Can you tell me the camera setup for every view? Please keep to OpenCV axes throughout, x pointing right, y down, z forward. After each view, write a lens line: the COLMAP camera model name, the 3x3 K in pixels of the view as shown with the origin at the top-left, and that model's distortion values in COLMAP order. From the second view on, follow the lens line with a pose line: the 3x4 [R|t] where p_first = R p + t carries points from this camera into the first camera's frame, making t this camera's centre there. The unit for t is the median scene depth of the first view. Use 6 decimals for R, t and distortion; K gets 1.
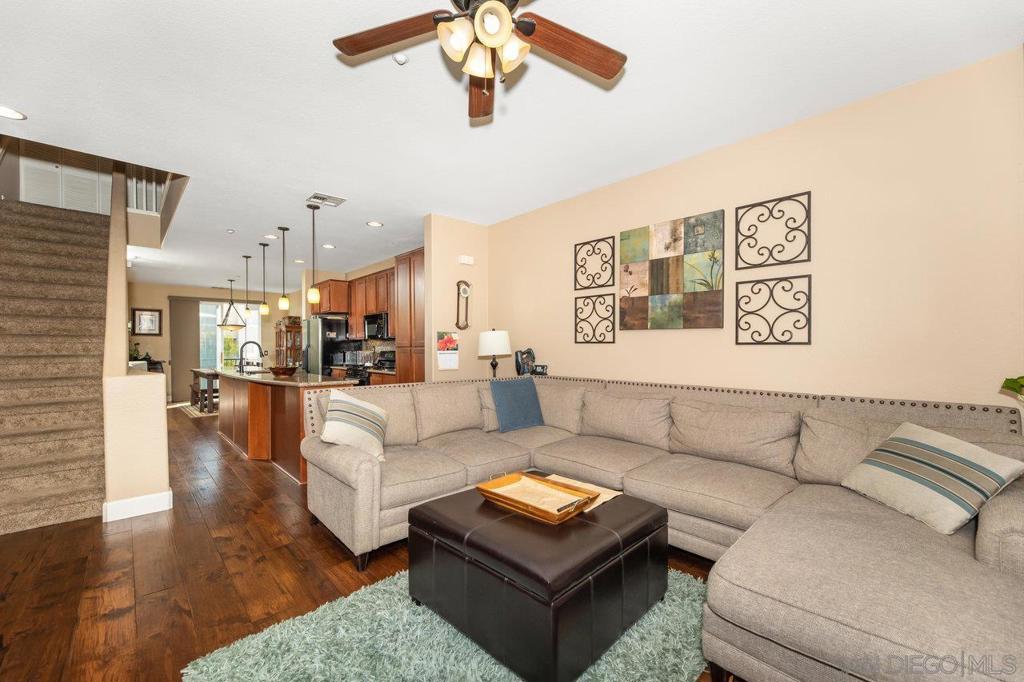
lens RADIAL K [[418.4, 0, 507.7], [0, 418.4, 346.5], [0, 0, 1]] dist [0.002543, 0.000044]
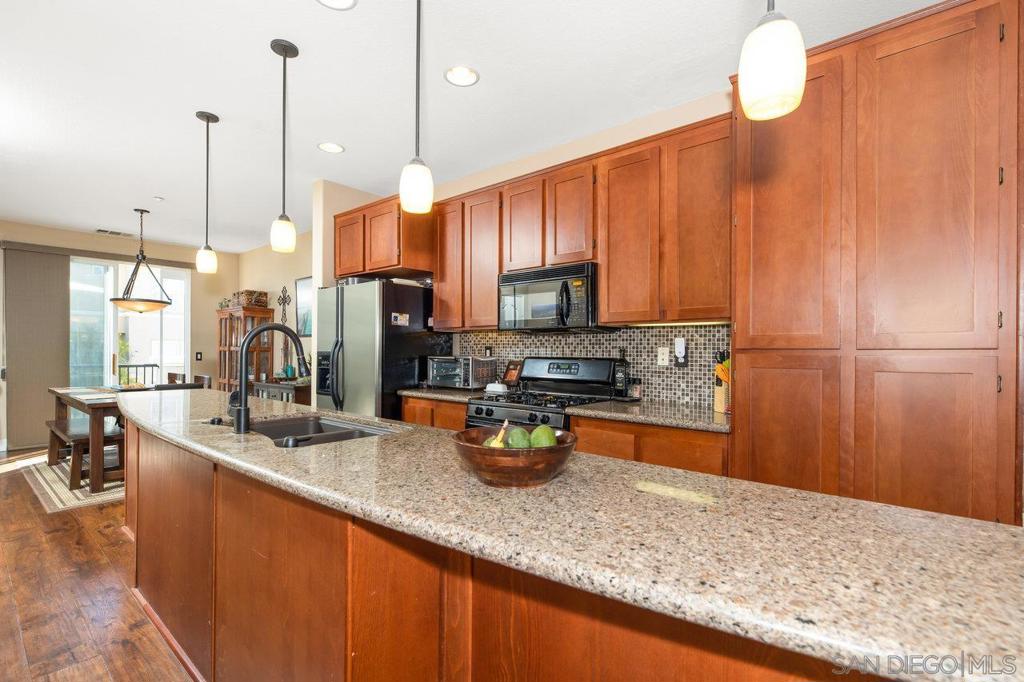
lens RADIAL K [[454.6, 0, 514.9], [0, 454.6, 342.7], [0, 0, 1]] dist [-0.002725, -0.000475]
pose [[0.988963, 0.006570, 0.148014, -0.357881], [-0.005503, 0.999956, -0.007621, -0.000148], [-0.148057, 0.006722, 0.988956, 0.476470]]
